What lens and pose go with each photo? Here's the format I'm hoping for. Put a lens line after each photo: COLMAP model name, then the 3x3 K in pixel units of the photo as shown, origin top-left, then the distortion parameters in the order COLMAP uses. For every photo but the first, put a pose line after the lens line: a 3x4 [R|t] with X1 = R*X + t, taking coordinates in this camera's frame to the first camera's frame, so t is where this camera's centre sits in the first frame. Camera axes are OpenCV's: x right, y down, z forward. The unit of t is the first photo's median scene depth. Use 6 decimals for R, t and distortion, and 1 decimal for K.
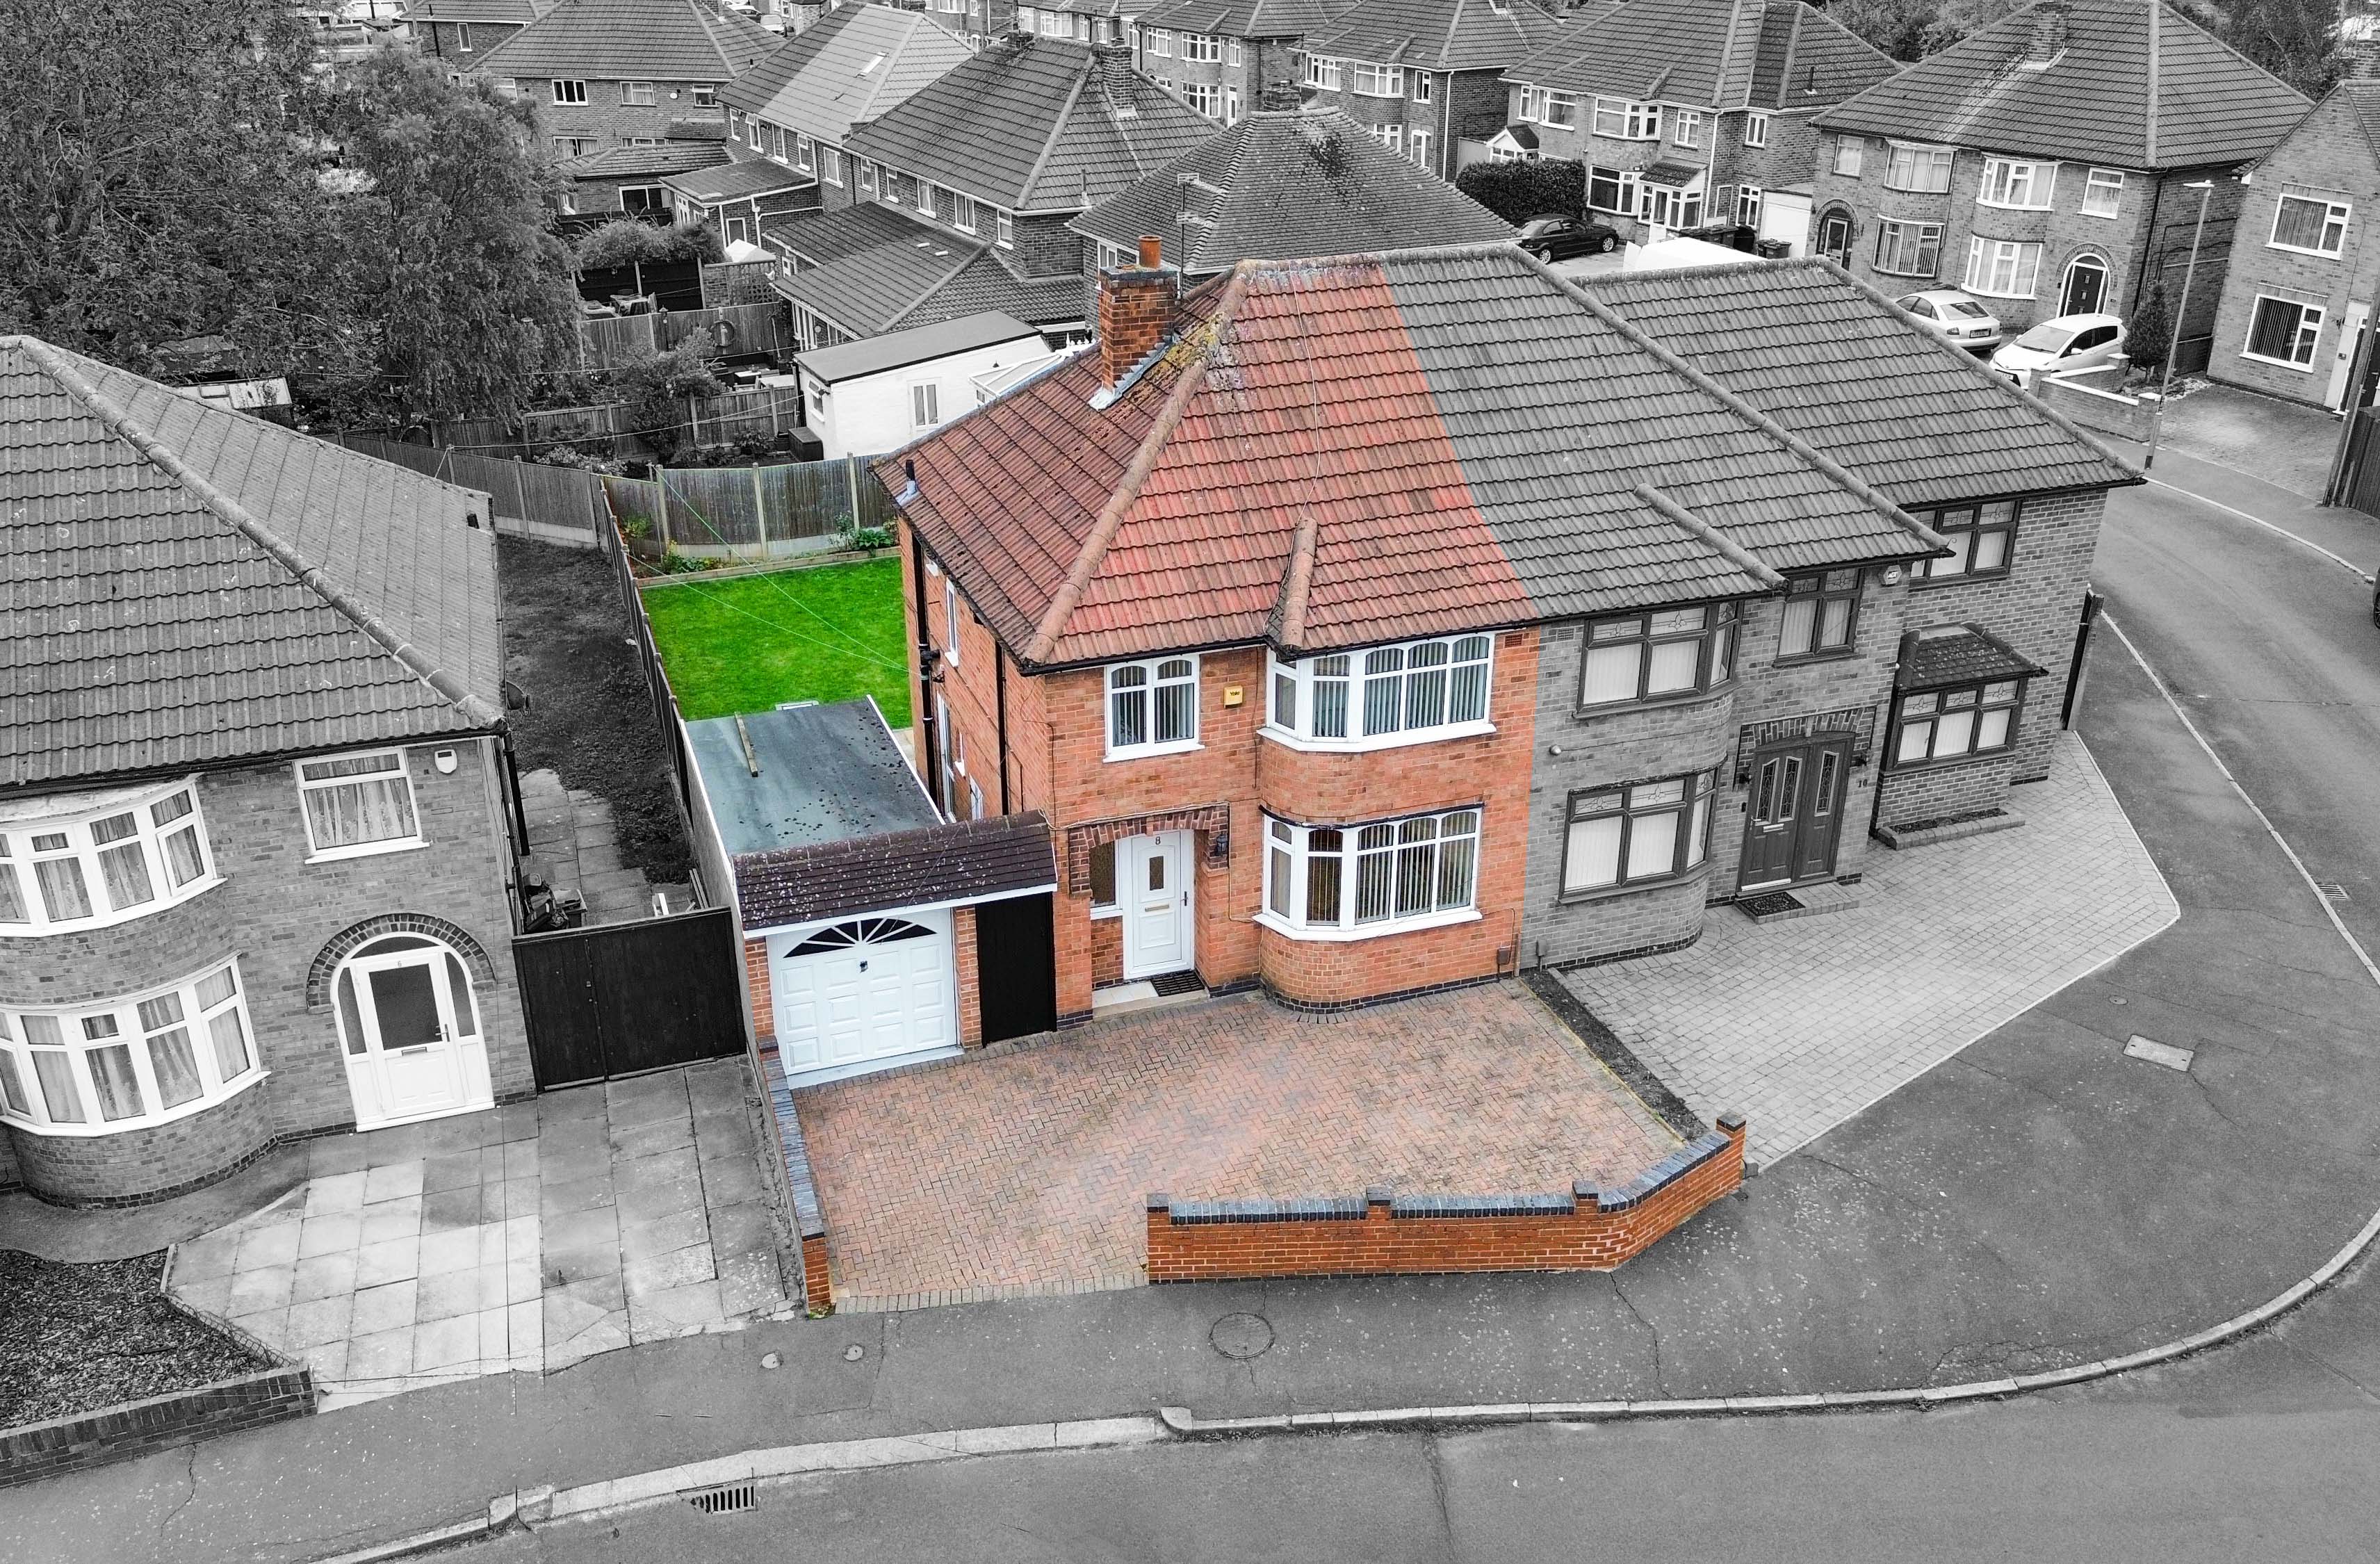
lens RADIAL K [[1940.3, 0, 1190.0], [0, 1940.3, 782.0], [0, 0, 1]] dist [0.043112, -0.012152]
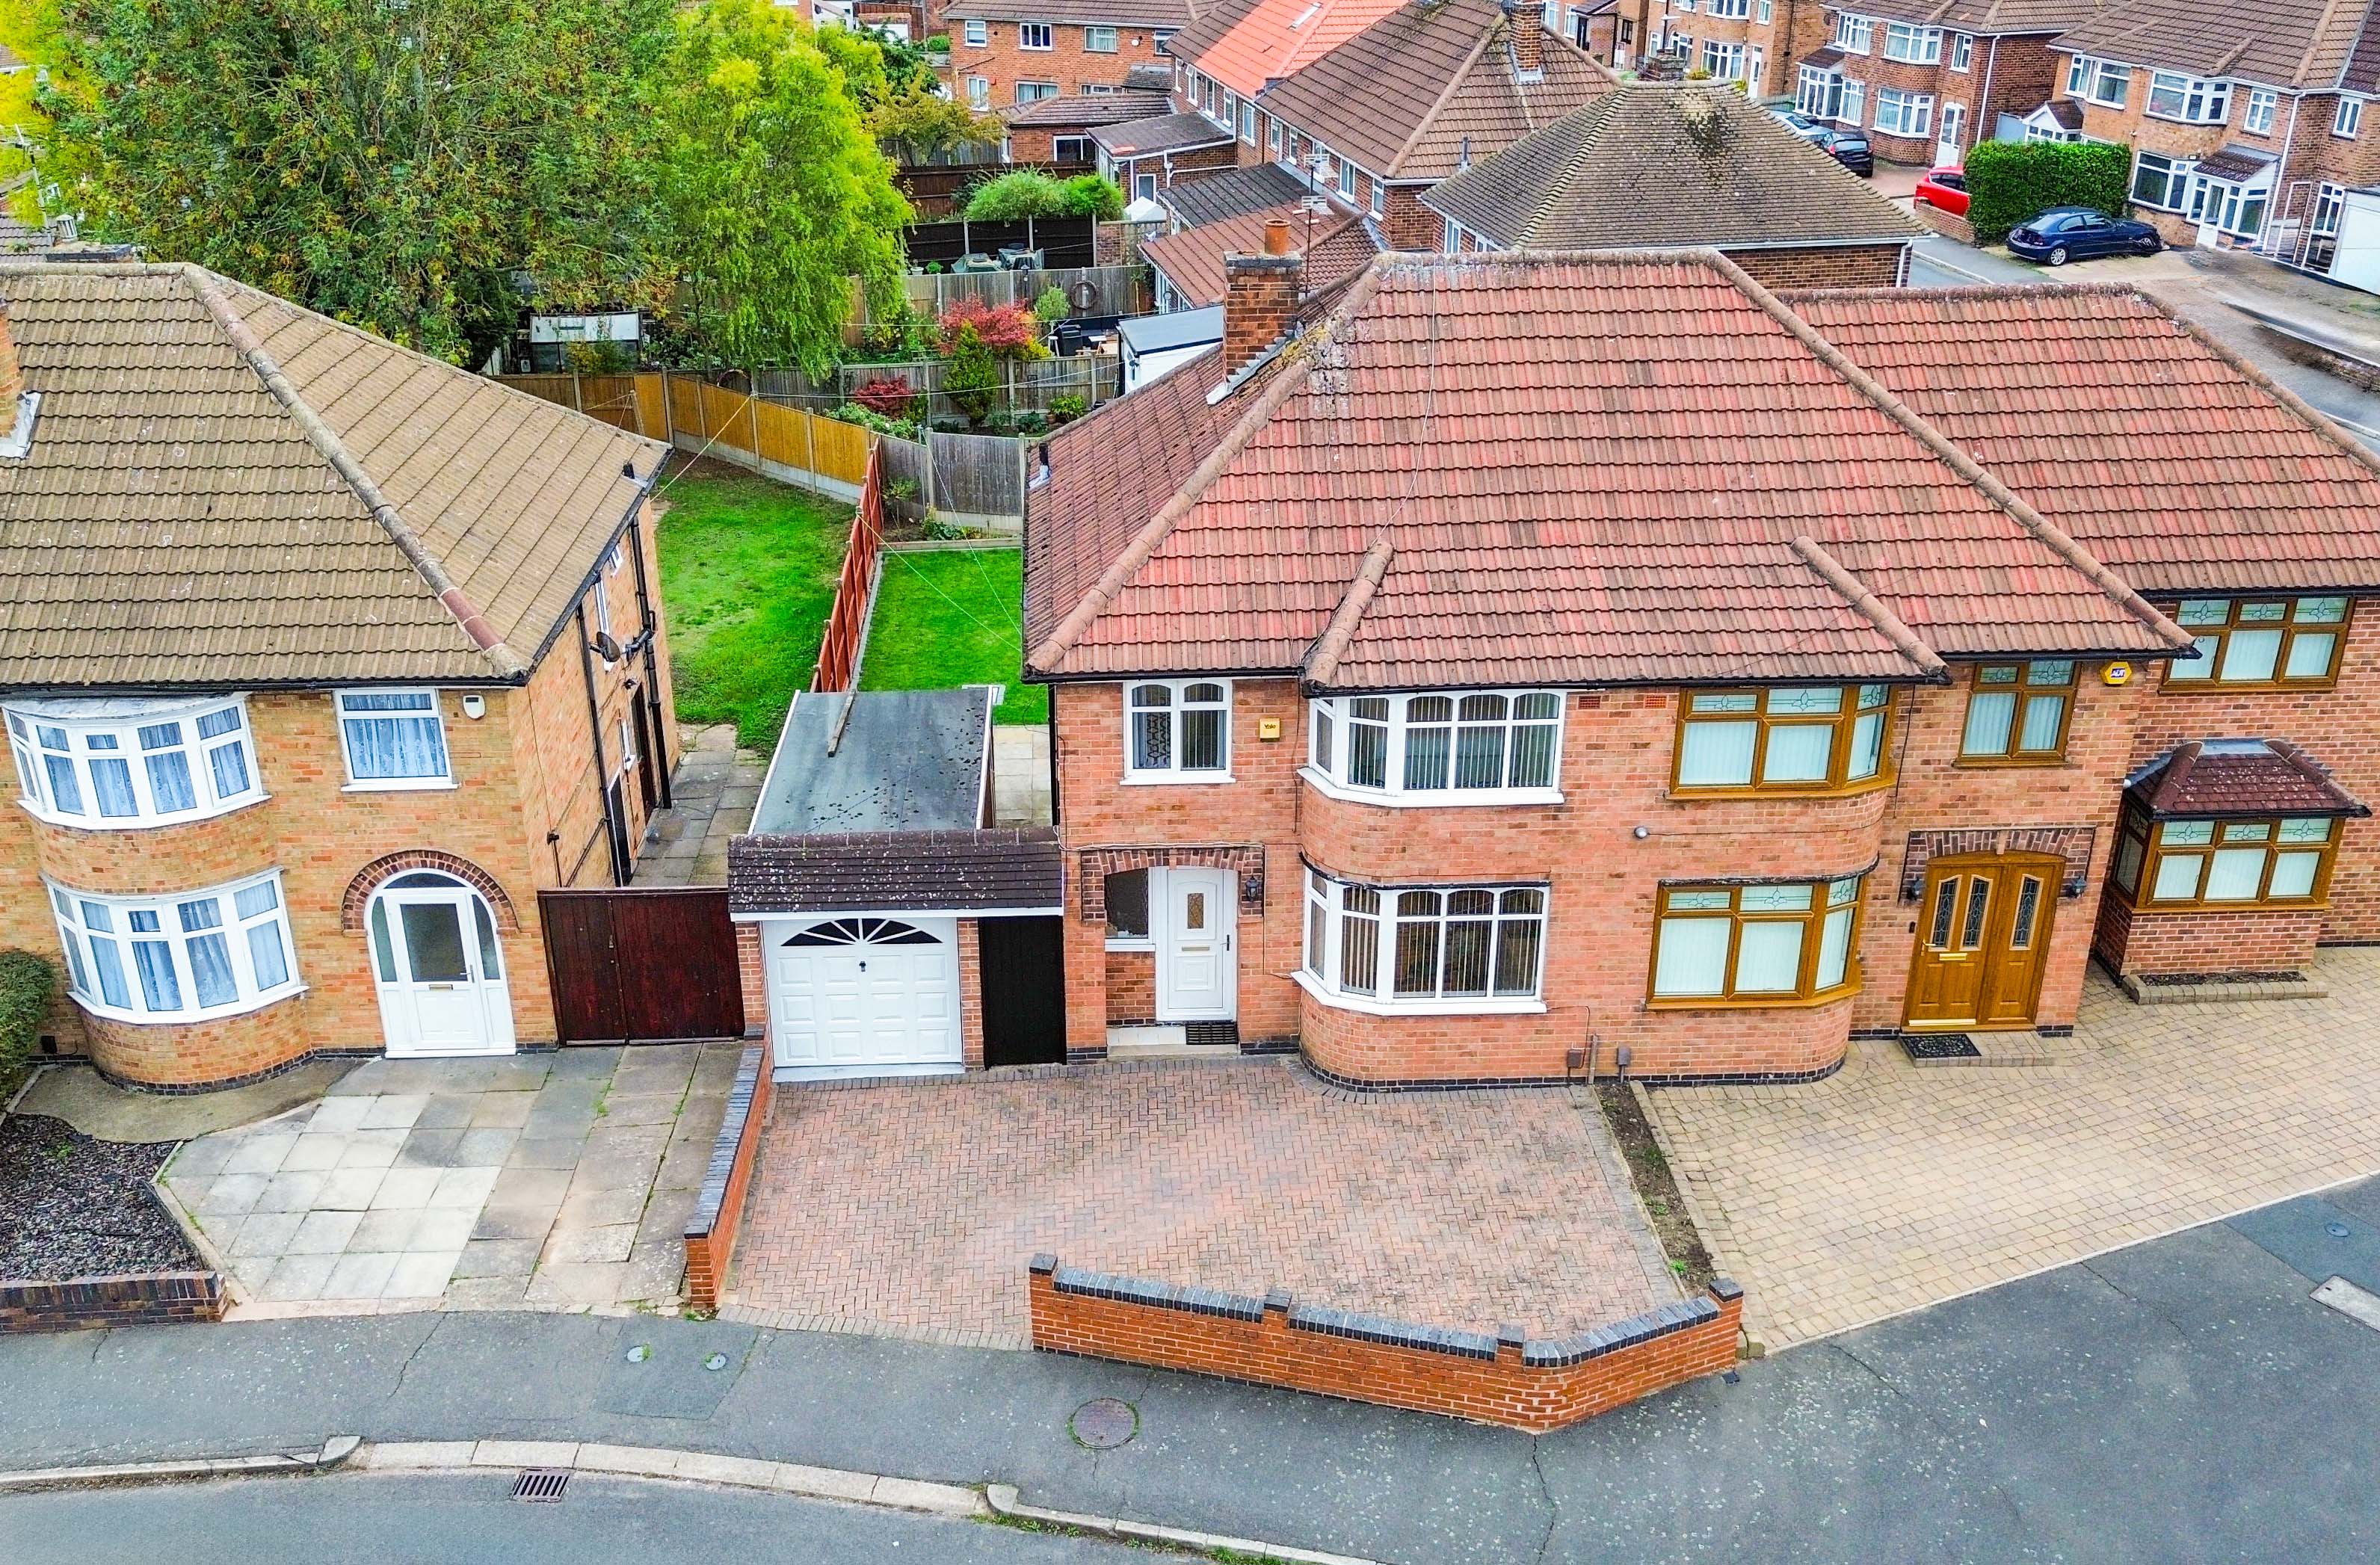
lens RADIAL K [[2097.7, 0, 1190.0], [0, 2097.7, 782.5], [0, 0, 1]] dist [0.039284, -0.003523]
pose [[0.959702, 0.118449, -0.254838, 0.230258], [-0.118673, 0.992827, 0.014553, -0.028198], [0.254733, 0.016276, 0.966874, 0.038233]]
